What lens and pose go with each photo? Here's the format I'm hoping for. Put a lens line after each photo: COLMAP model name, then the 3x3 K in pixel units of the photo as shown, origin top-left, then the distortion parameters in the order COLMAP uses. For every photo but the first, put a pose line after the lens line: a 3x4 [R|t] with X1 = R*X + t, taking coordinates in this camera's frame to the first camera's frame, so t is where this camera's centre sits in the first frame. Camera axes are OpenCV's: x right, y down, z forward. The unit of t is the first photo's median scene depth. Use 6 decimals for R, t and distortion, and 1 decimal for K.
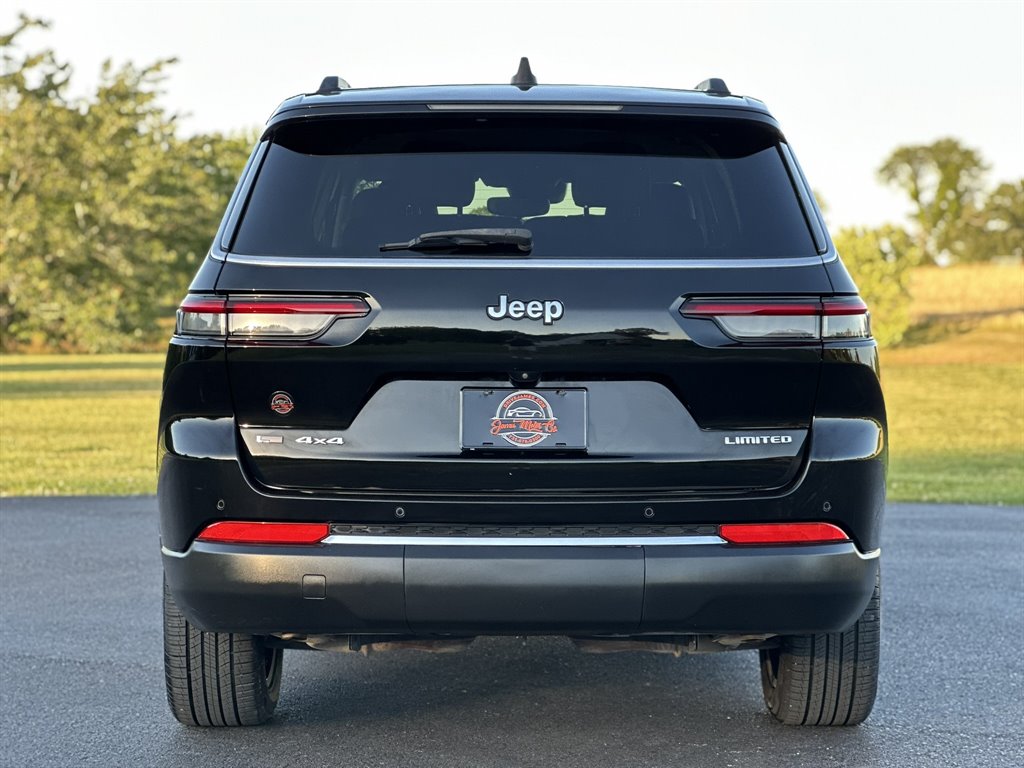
lens RADIAL K [[2292.0, 0, 514.7], [0, 2292.0, 382.0], [0, 0, 1]] dist [0.206121, 0.000000]
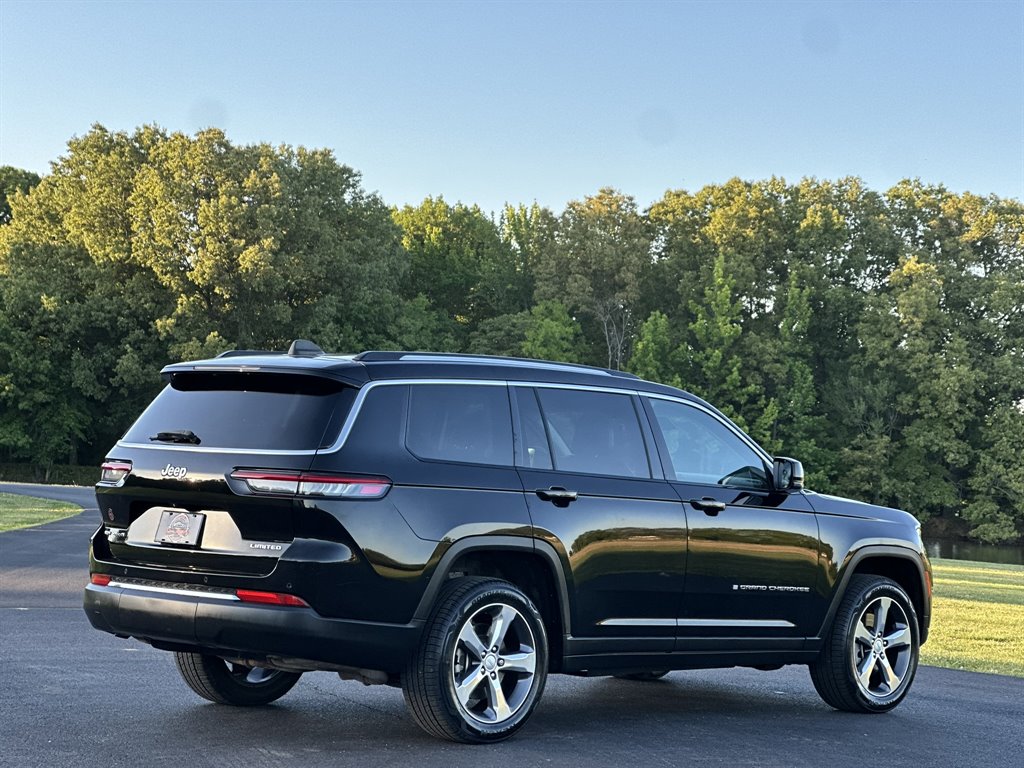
lens RADIAL K [[2292.0, 0, 507.3], [0, 2292.0, 383.7], [0, 0, 1]] dist [0.206121, 0.000000]
pose [[0.718131, 0.011472, -0.695813, 1.507833], [-0.084139, 0.993960, -0.070451, 0.008438], [0.690803, 0.109138, 0.714759, -0.206766]]
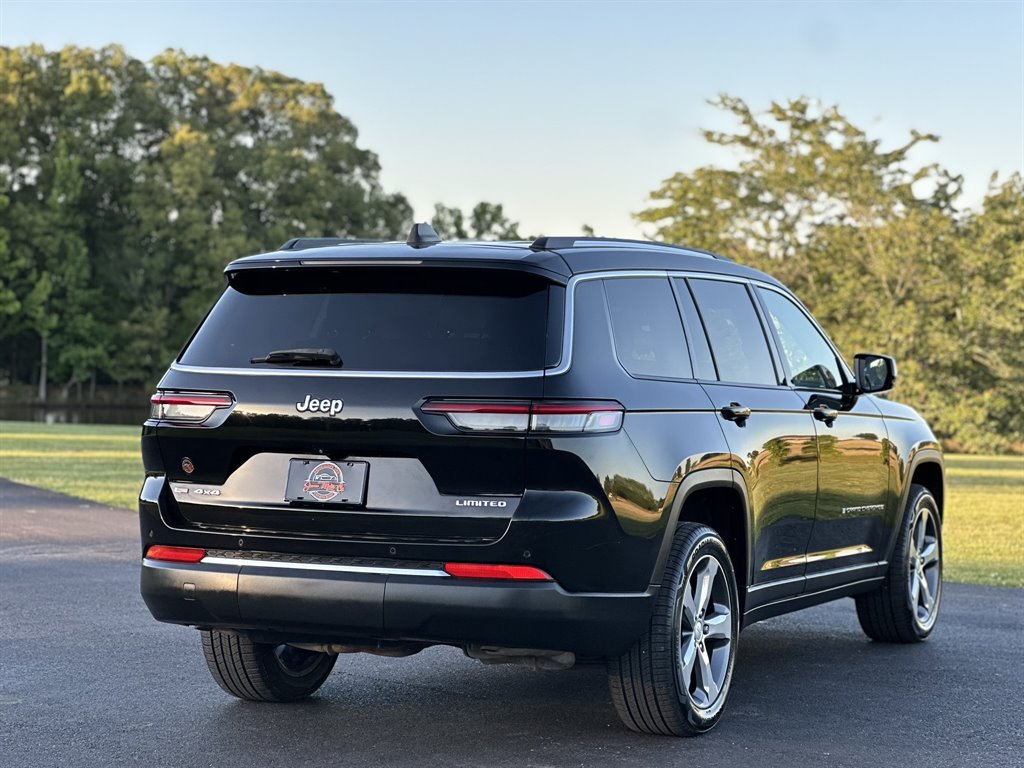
lens RADIAL K [[2292.0, 0, 516.0], [0, 2292.0, 392.3], [0, 0, 1]] dist [0.206121, 0.000000]
pose [[0.908133, 0.019209, -0.418240, 0.686352], [-0.035577, 0.998874, -0.031374, 0.001021], [0.417167, 0.043371, 0.907795, -0.242907]]
